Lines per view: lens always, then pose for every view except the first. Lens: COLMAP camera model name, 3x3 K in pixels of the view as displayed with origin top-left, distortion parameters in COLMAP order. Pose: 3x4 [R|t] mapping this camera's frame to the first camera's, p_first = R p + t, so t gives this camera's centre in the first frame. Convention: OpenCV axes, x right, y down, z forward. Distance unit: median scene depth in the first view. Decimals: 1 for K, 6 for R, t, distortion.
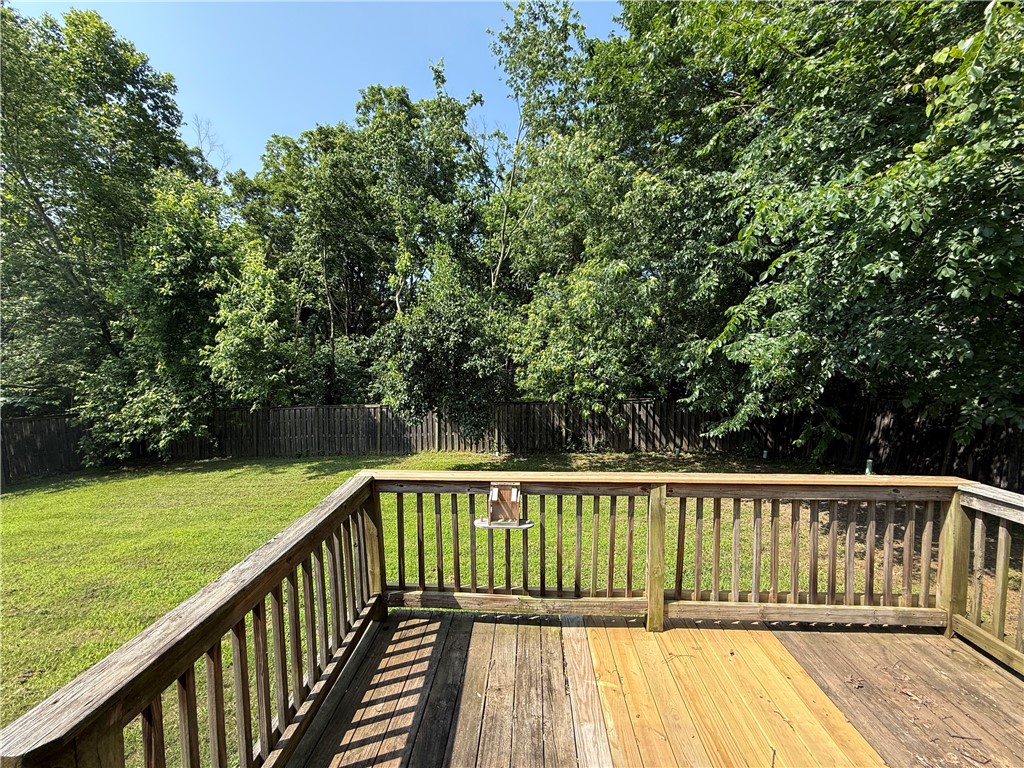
lens RADIAL K [[403.6, 0, 510.0], [0, 403.6, 381.6], [0, 0, 1]] dist [-0.001717, -0.000843]
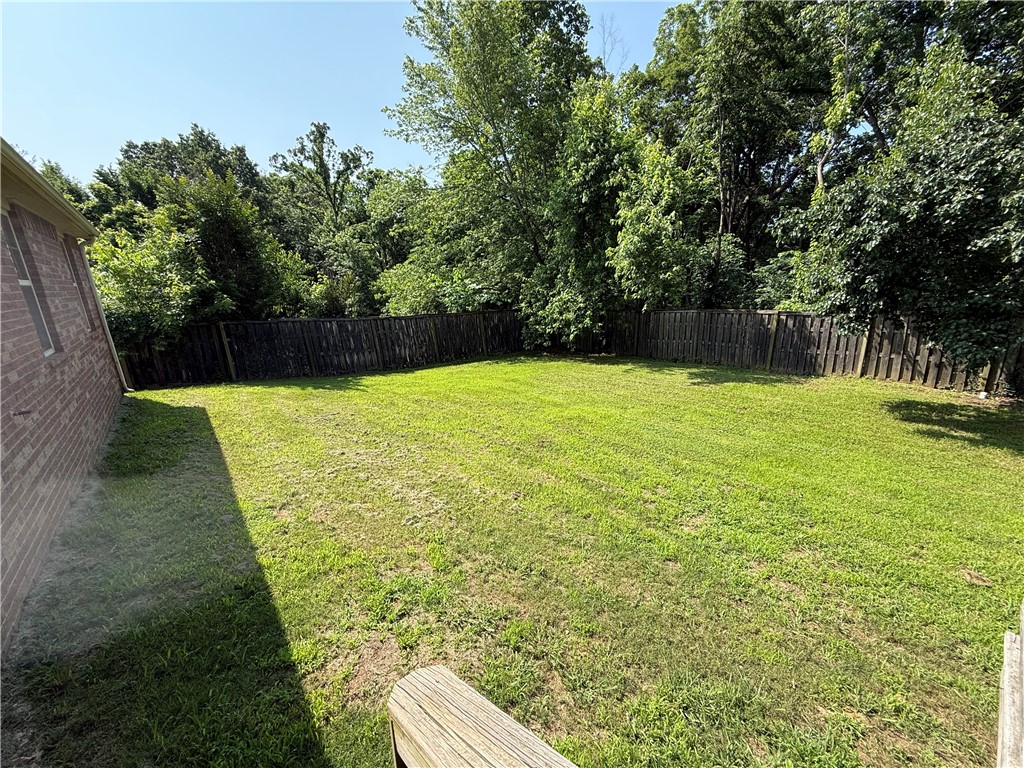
lens RADIAL K [[403.6, 0, 510.0], [0, 403.6, 381.6], [0, 0, 1]] dist [-0.001717, -0.000843]
pose [[0.673801, 0.158439, -0.721726, -0.091070], [0.000474, 0.976648, 0.214844, 0.026228], [0.738912, -0.145105, 0.657992, 0.048817]]
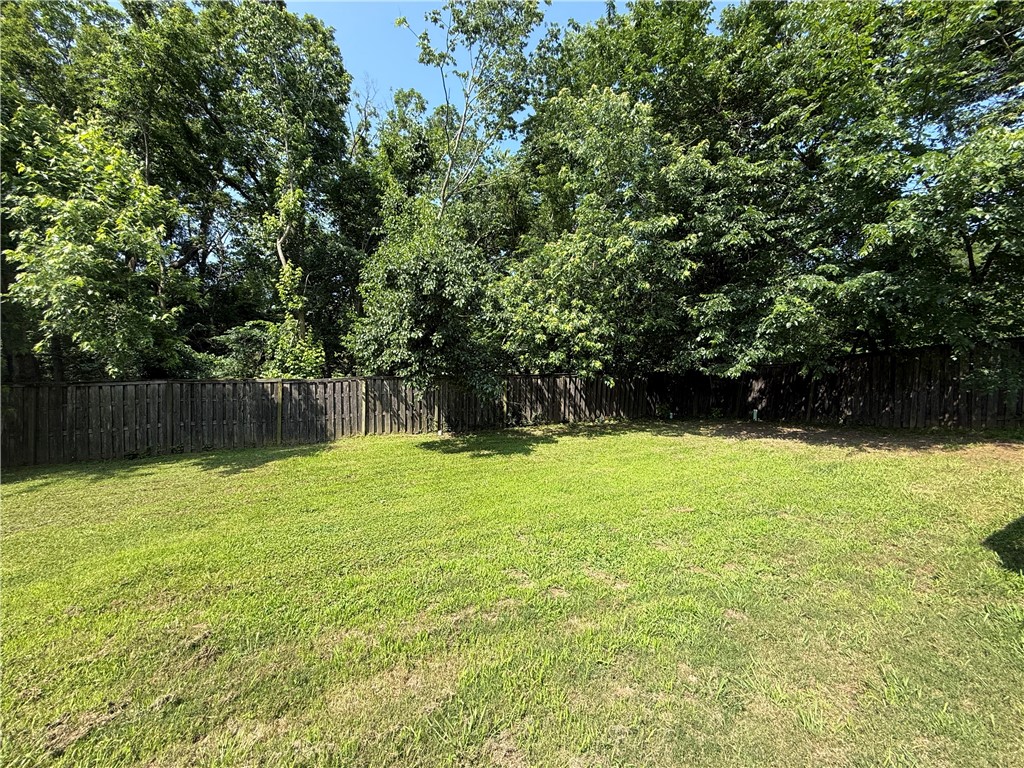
lens RADIAL K [[403.6, 0, 510.0], [0, 403.6, 381.6], [0, 0, 1]] dist [-0.001717, -0.000843]
pose [[0.878219, 0.006648, 0.478212, -0.369813], [-0.001572, 0.999938, -0.011014, 0.084519], [-0.478256, 0.008921, 0.878175, 0.154480]]
